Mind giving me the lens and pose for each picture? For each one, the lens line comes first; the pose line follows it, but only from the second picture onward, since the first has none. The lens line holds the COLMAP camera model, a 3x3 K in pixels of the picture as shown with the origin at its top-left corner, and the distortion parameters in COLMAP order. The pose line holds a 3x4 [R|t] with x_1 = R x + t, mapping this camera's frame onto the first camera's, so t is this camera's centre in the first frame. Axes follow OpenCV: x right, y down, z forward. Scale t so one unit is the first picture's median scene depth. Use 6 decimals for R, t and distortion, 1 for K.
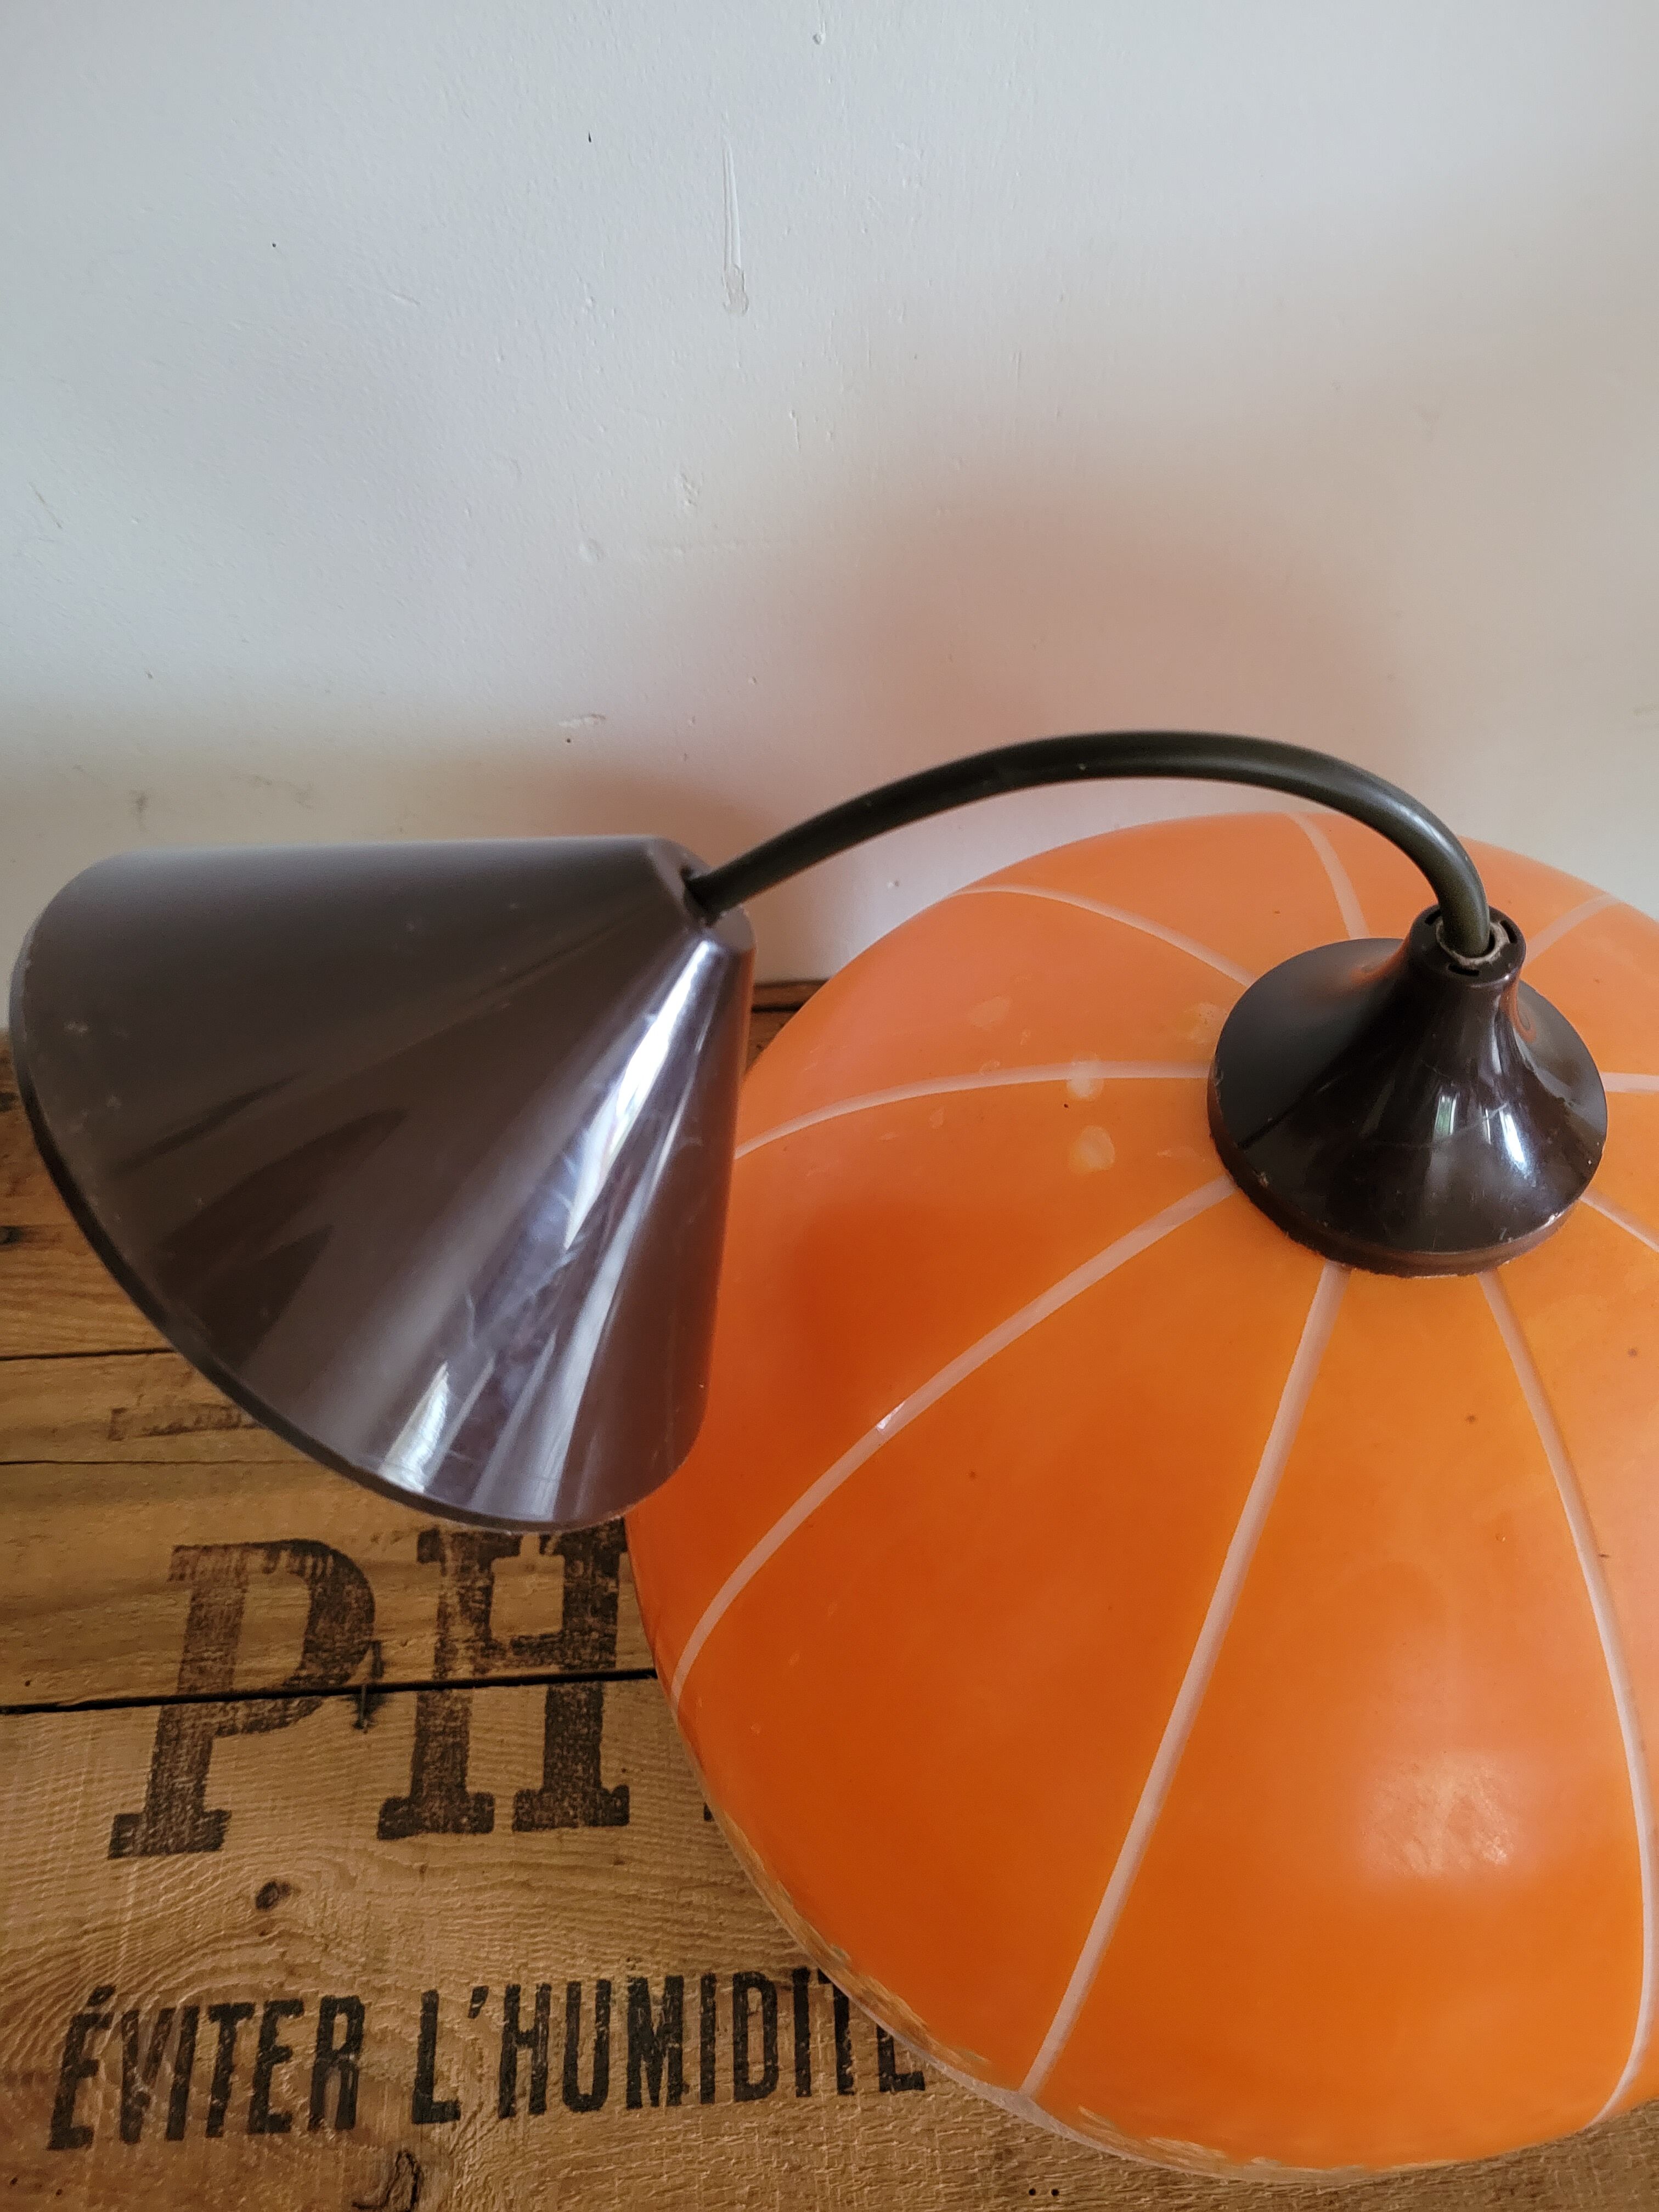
lens RADIAL K [[1719.4, 0, 821.3], [0, 1719.4, 1091.7], [0, 0, 1]] dist [-0.004155, 0.013408]
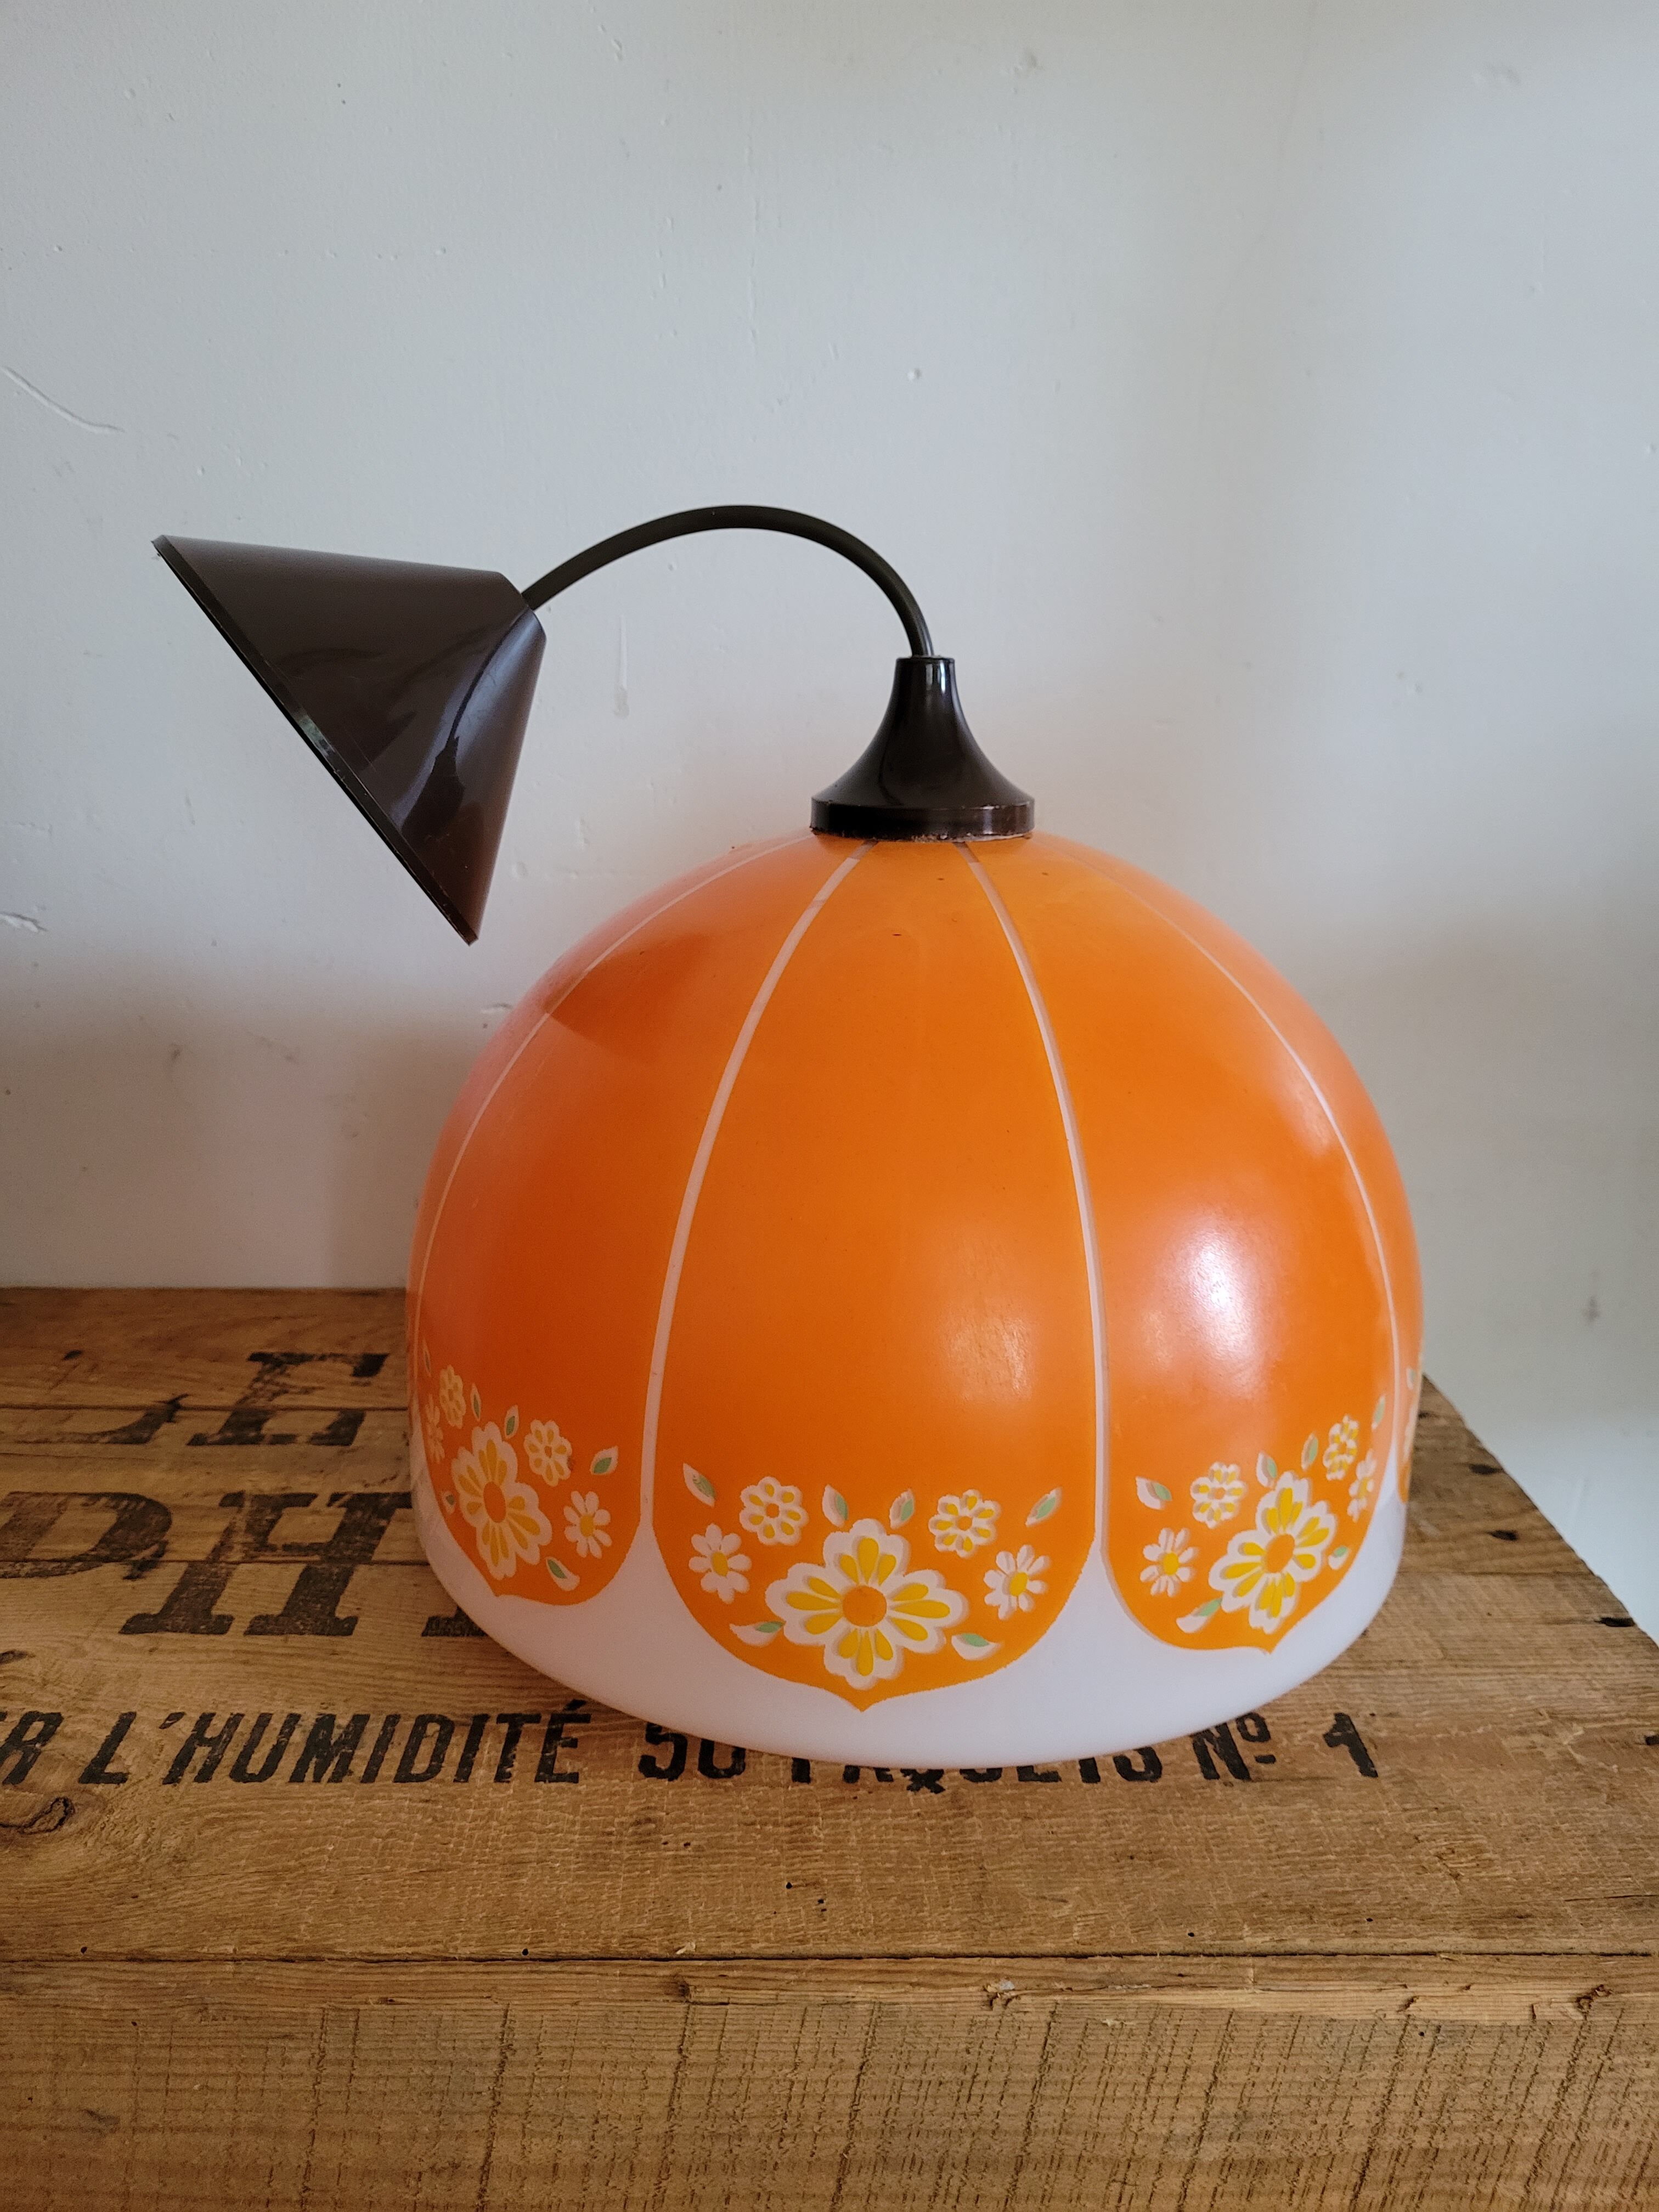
lens RADIAL K [[1719.4, 0, 840.3], [0, 1719.4, 1110.1], [0, 0, 1]] dist [-0.004155, 0.013408]
pose [[0.998331, 0.056772, -0.010569, 0.200690], [-0.049618, 0.749676, -0.659943, 0.925690], [-0.029543, 0.659366, 0.751242, -0.053596]]
